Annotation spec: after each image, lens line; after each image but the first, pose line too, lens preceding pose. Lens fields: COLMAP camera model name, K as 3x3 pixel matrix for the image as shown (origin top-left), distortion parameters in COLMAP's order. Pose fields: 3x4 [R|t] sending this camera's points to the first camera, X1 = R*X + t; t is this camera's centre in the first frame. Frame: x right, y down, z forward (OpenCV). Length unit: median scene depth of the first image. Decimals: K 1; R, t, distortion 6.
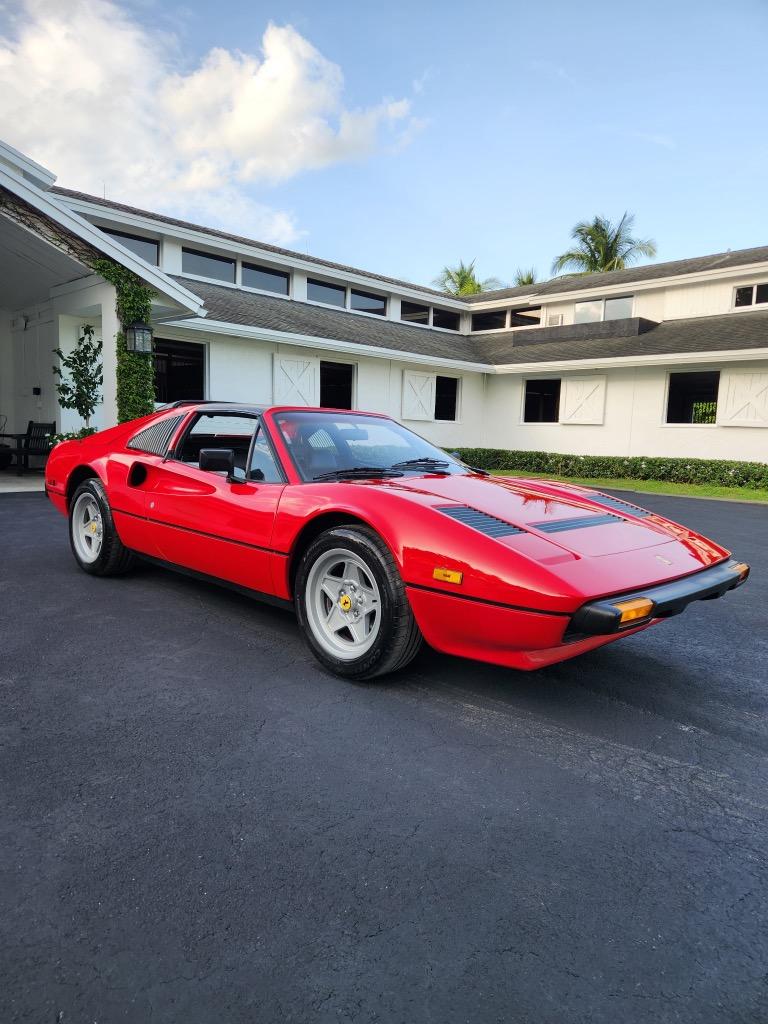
lens RADIAL K [[689.7, 0, 369.1], [0, 689.7, 524.0], [0, 0, 1]] dist [0.051450, -0.004166]
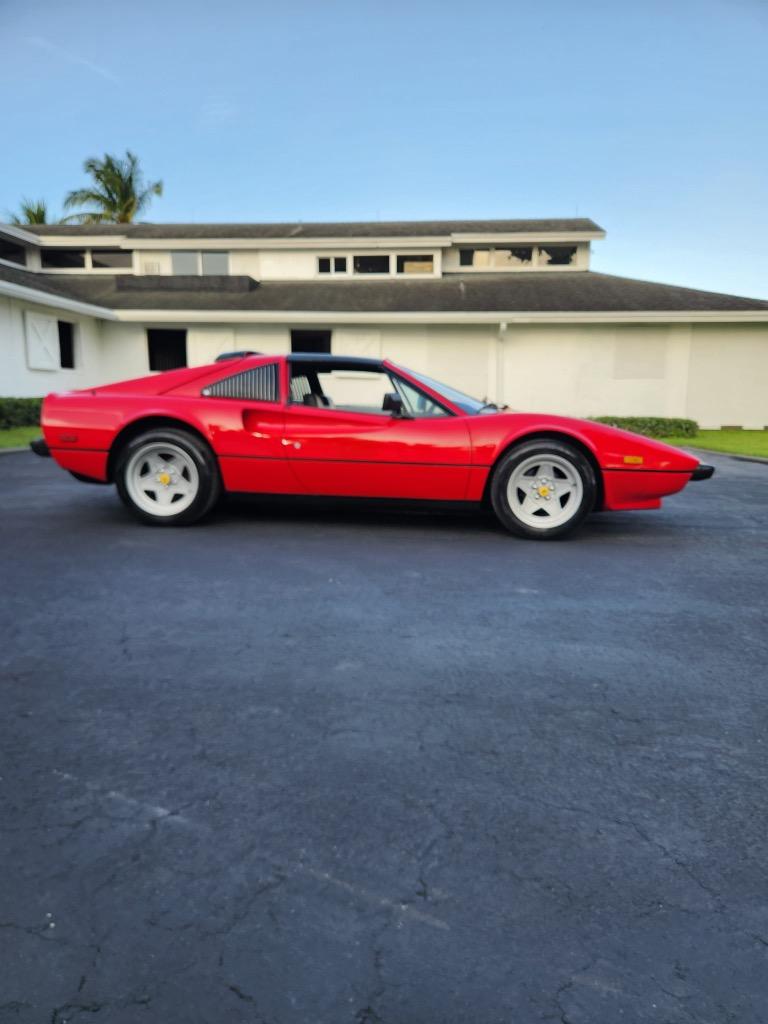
lens RADIAL K [[704.4, 0, 387.9], [0, 704.4, 544.4], [0, 0, 1]] dist [0.004501, -0.000767]
pose [[0.752769, -0.155361, 0.639688, -0.234204], [0.095329, 0.987235, 0.127589, -0.000270], [-0.651345, -0.035064, 0.757971, 0.008622]]
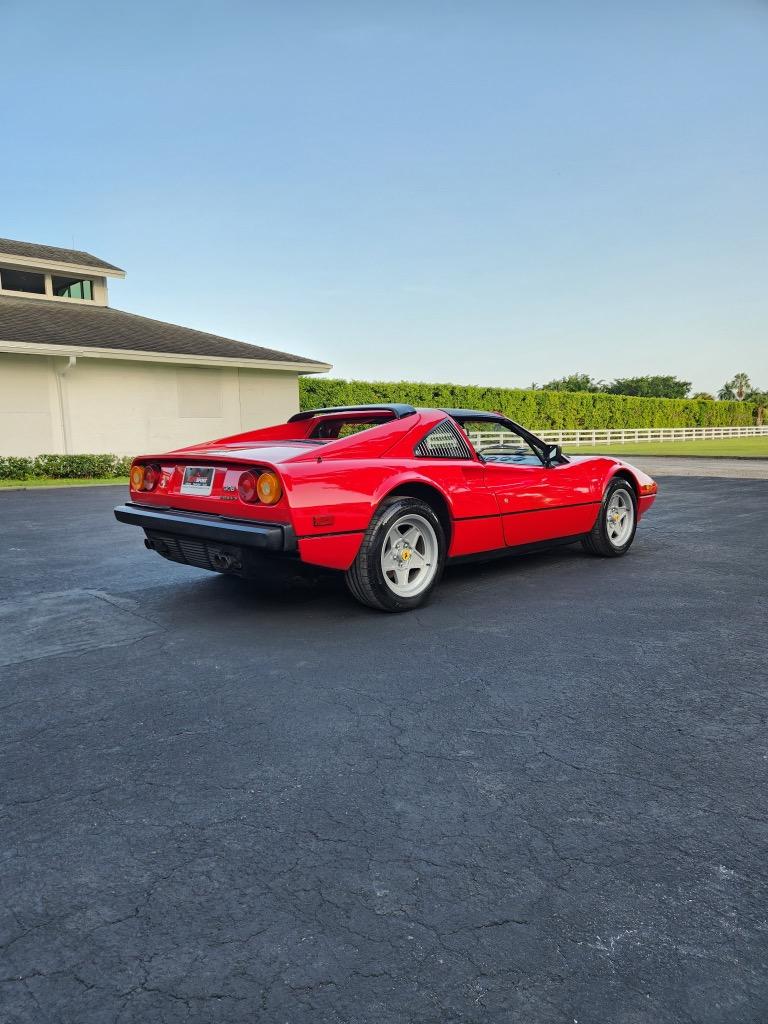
lens RADIAL K [[700.6, 0, 388.2], [0, 700.6, 512.3], [0, 0, 1]] dist [0.084006, -0.110134]
pose [[-0.017151, -0.141552, 0.989782, -0.351273], [0.130932, 0.981085, 0.142577, -0.048094], [-0.991243, 0.132039, 0.001707, 0.291717]]
